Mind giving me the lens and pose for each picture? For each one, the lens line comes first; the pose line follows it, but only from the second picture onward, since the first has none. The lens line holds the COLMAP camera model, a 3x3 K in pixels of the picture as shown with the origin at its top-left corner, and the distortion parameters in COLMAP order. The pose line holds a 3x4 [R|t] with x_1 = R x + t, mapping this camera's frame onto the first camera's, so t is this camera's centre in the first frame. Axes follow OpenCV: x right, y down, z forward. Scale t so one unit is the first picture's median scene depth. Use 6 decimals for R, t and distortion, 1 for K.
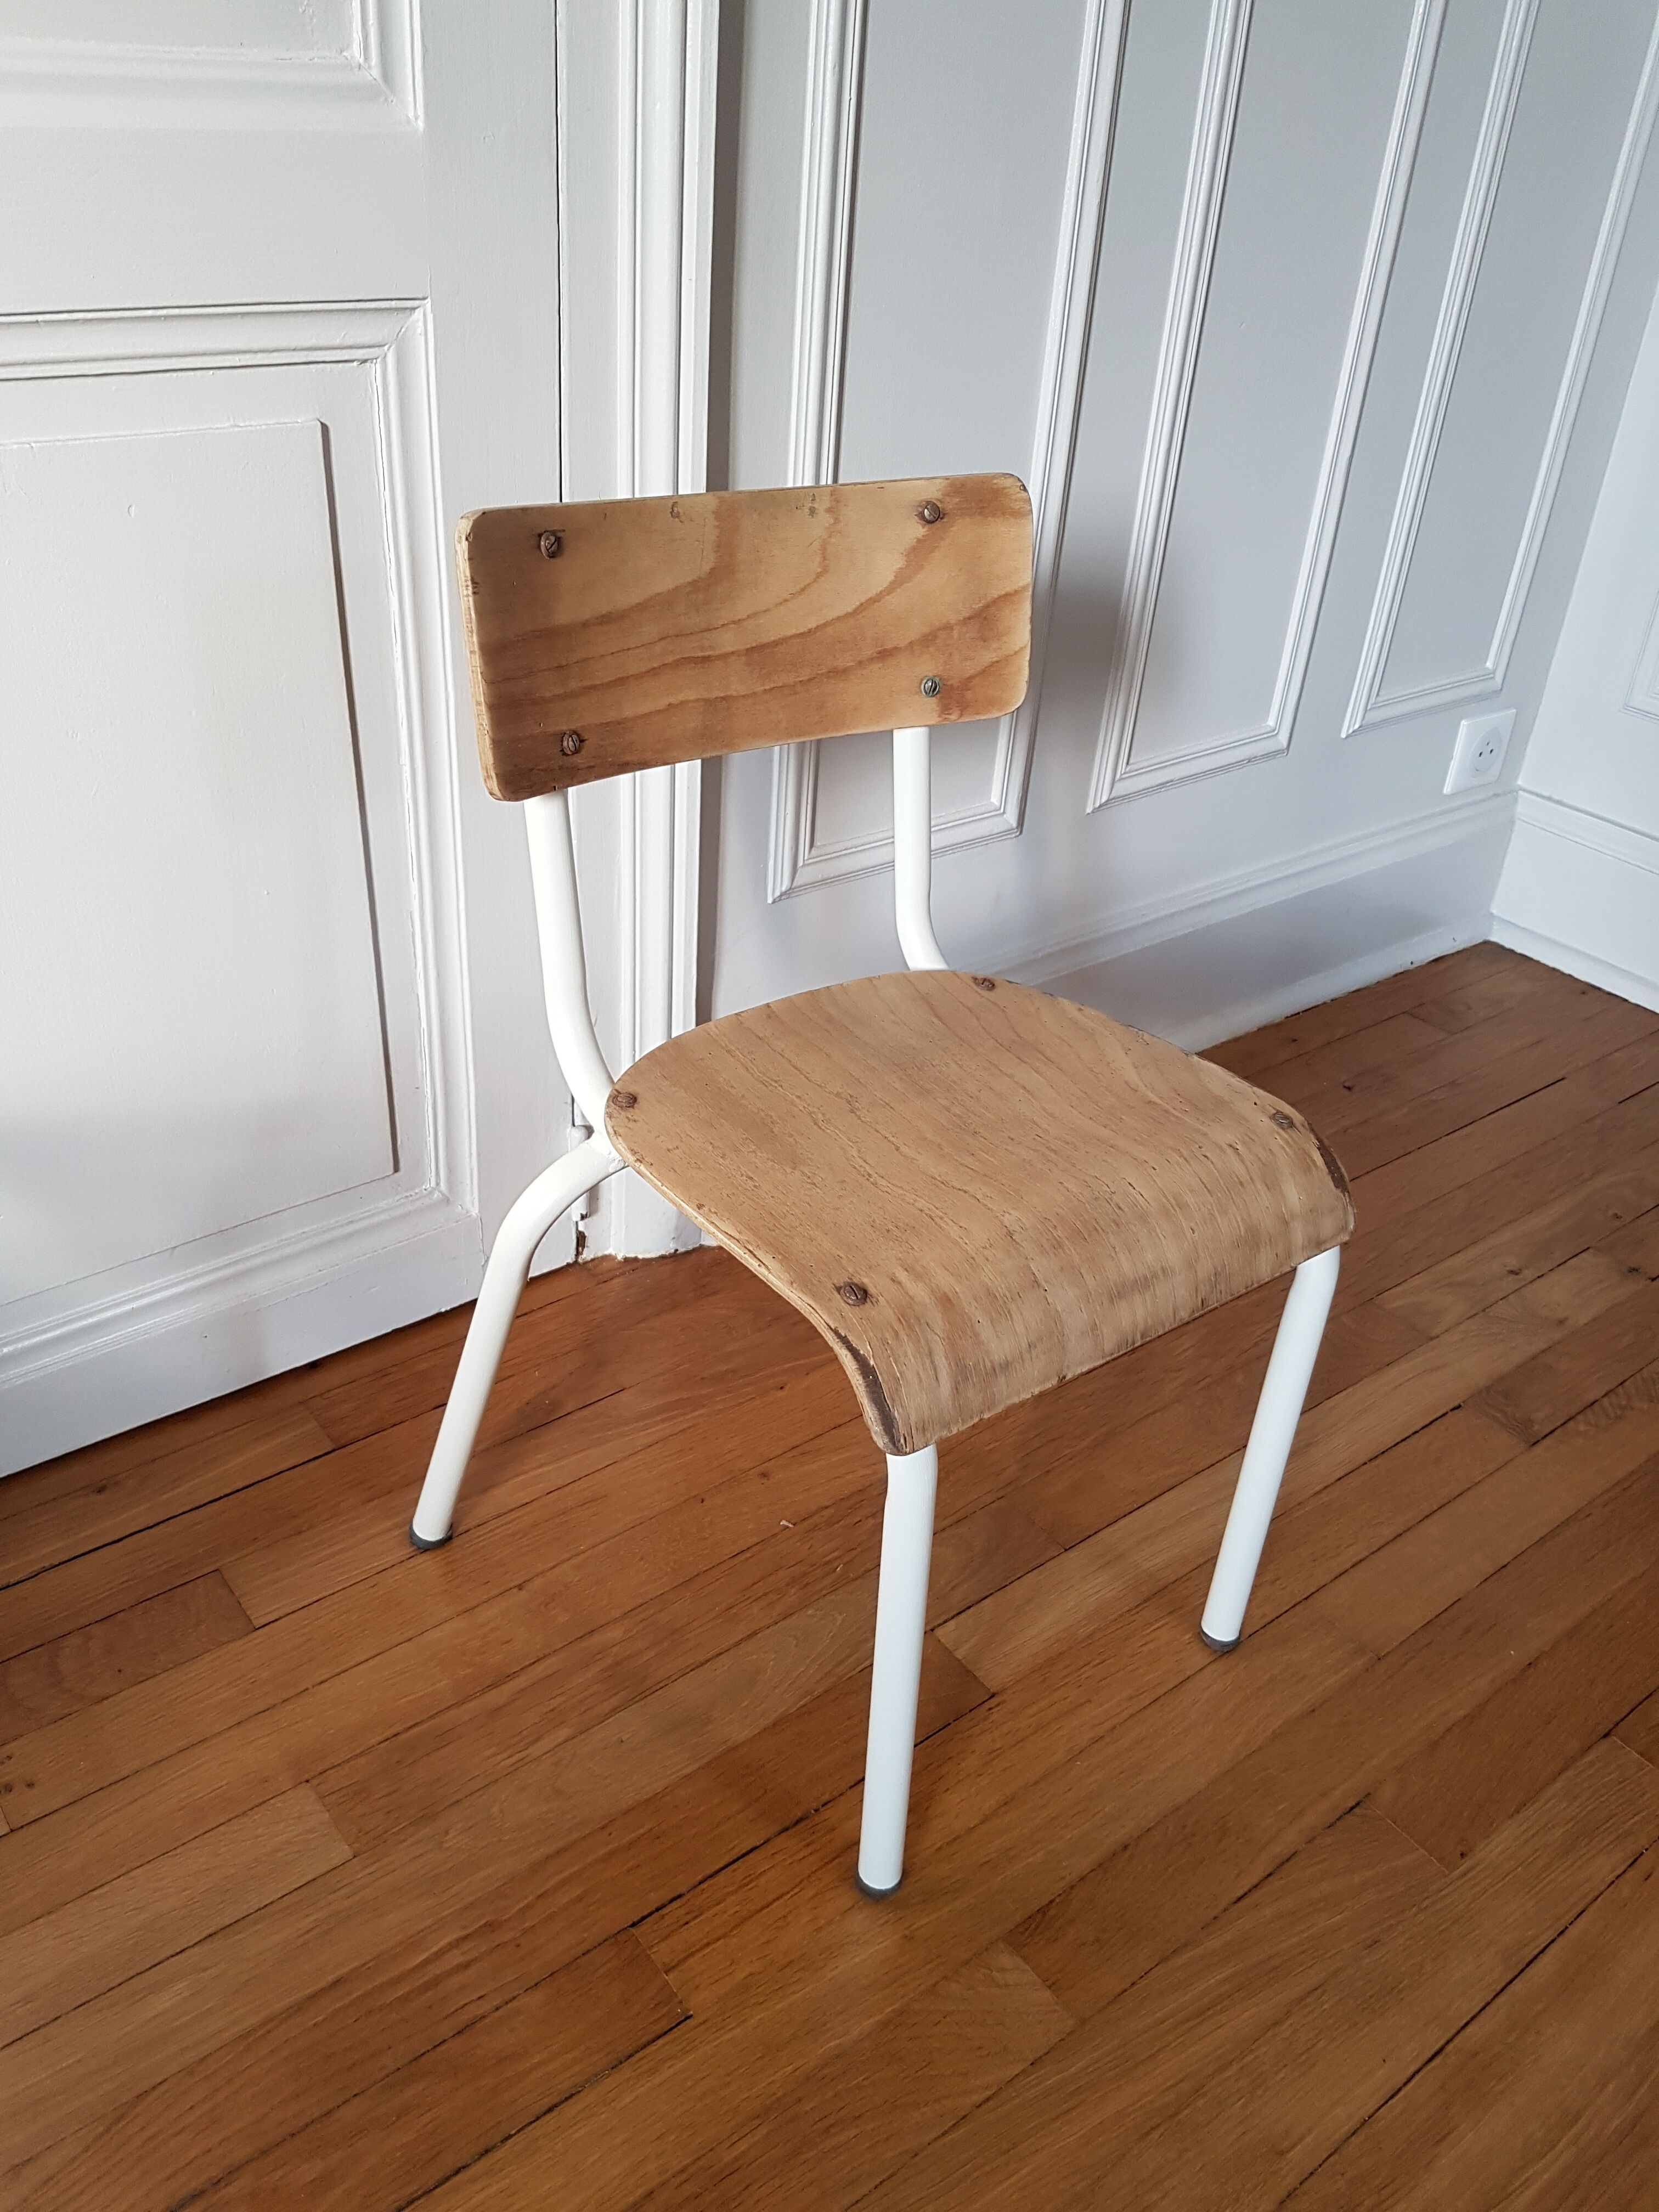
lens RADIAL K [[1754.0, 0, 853.6], [0, 1754.0, 1115.8], [0, 0, 1]] dist [0.061000, -0.104862]
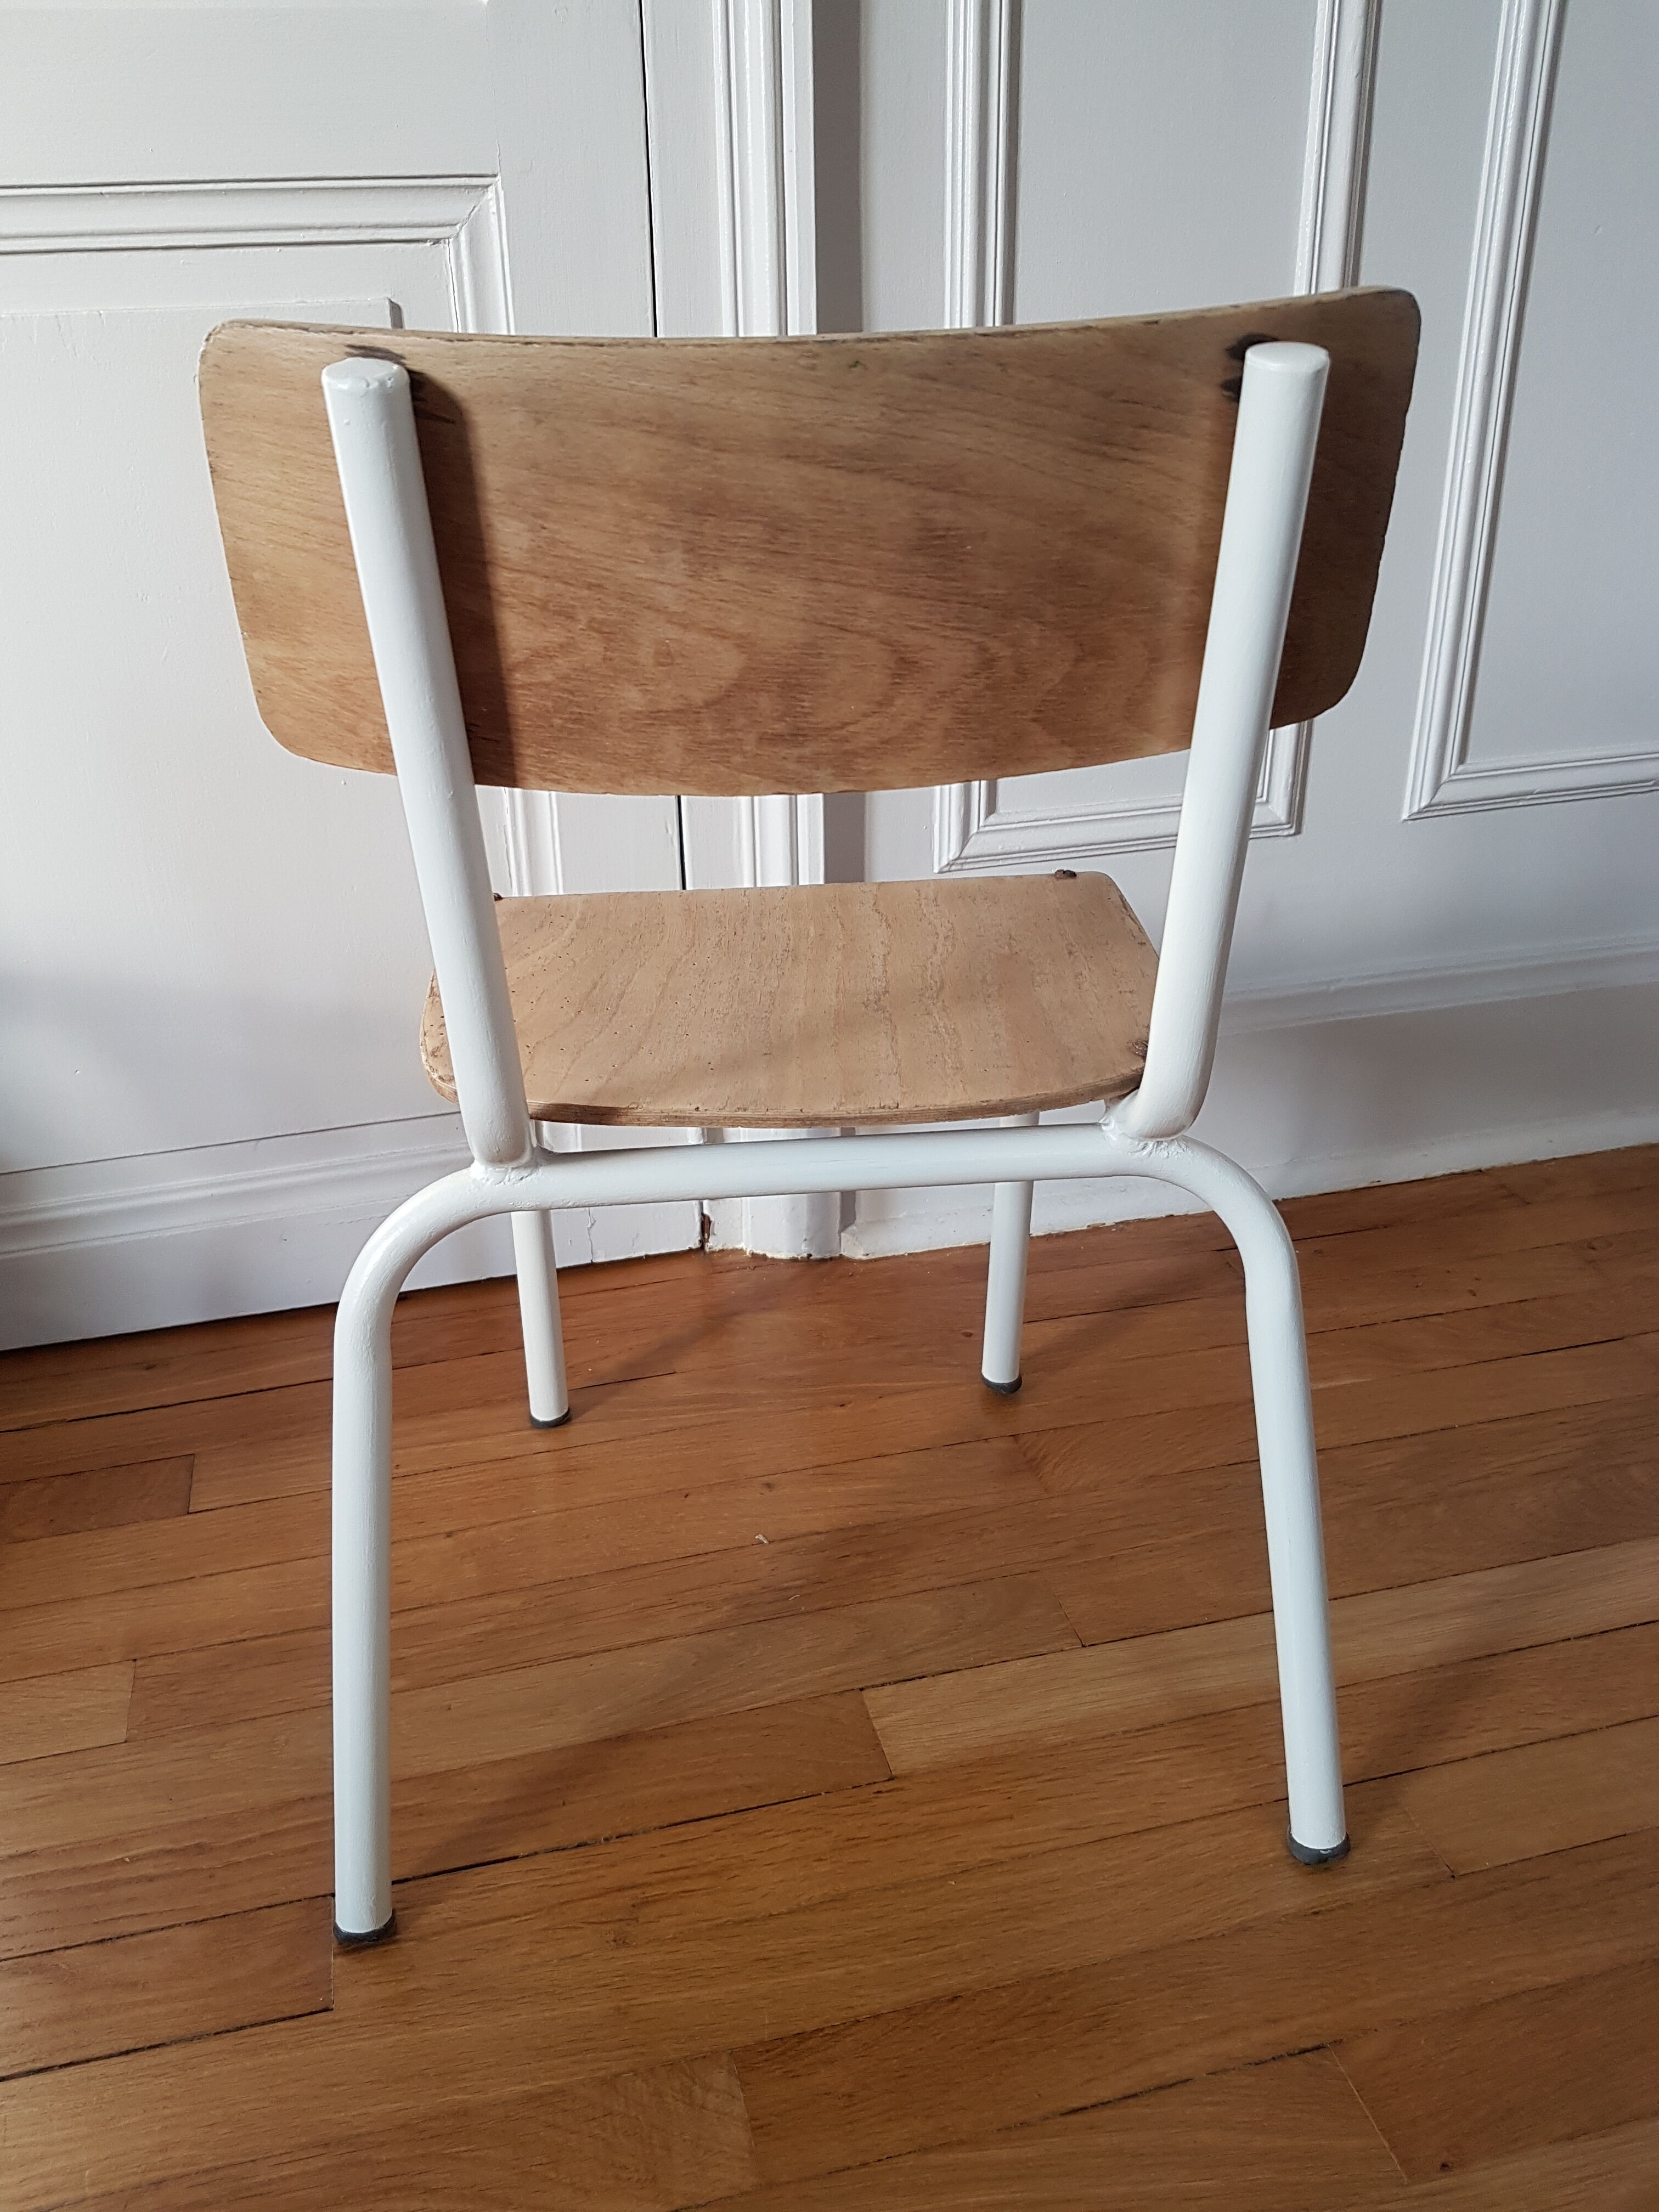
lens RADIAL K [[1754.0, 0, 834.1], [0, 1754.0, 1094.3], [0, 0, 1]] dist [0.061000, -0.104862]
pose [[0.908081, 0.088209, -0.409400, 0.387806], [-0.143398, 0.983965, -0.106062, 0.127818], [0.393479, 0.155020, 0.906169, 0.250825]]
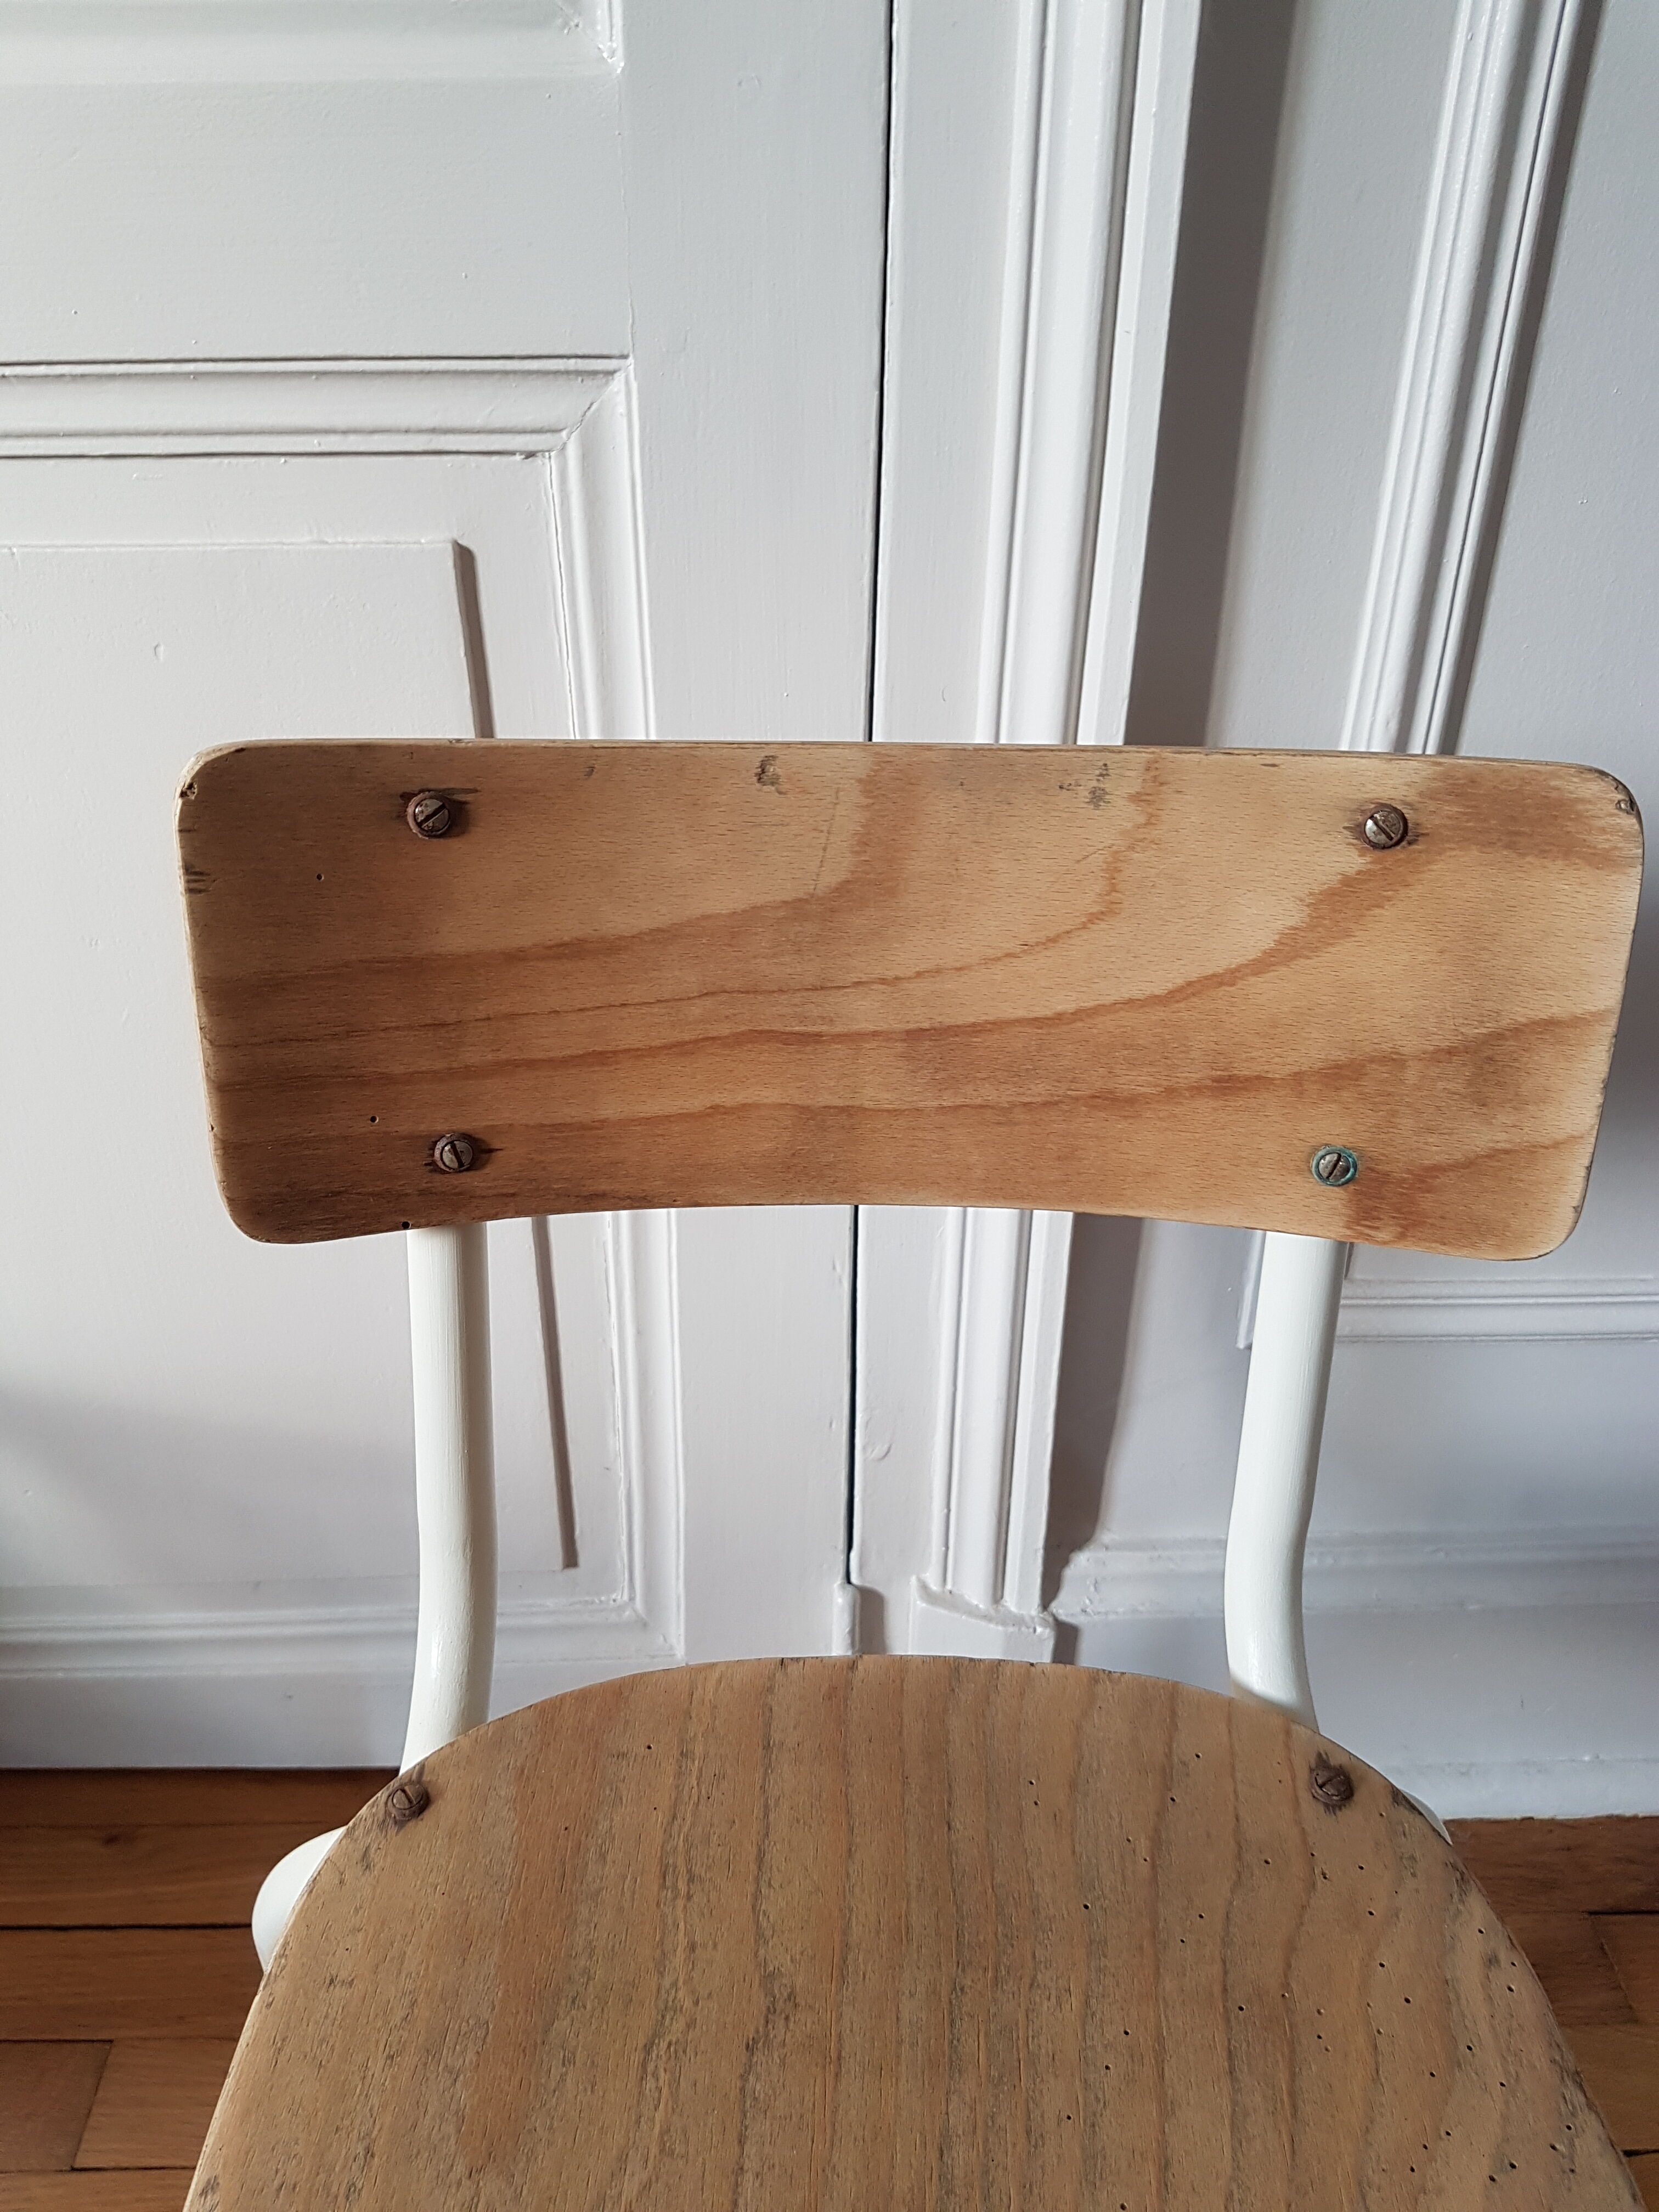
lens RADIAL K [[1754.0, 0, 826.2], [0, 1754.0, 1096.6], [0, 0, 1]] dist [0.061000, -0.104862]
pose [[0.790447, 0.250308, -0.559053, 0.212870], [-0.274239, 0.960726, 0.042404, -0.265018], [0.547711, 0.119796, 0.828047, 0.570726]]
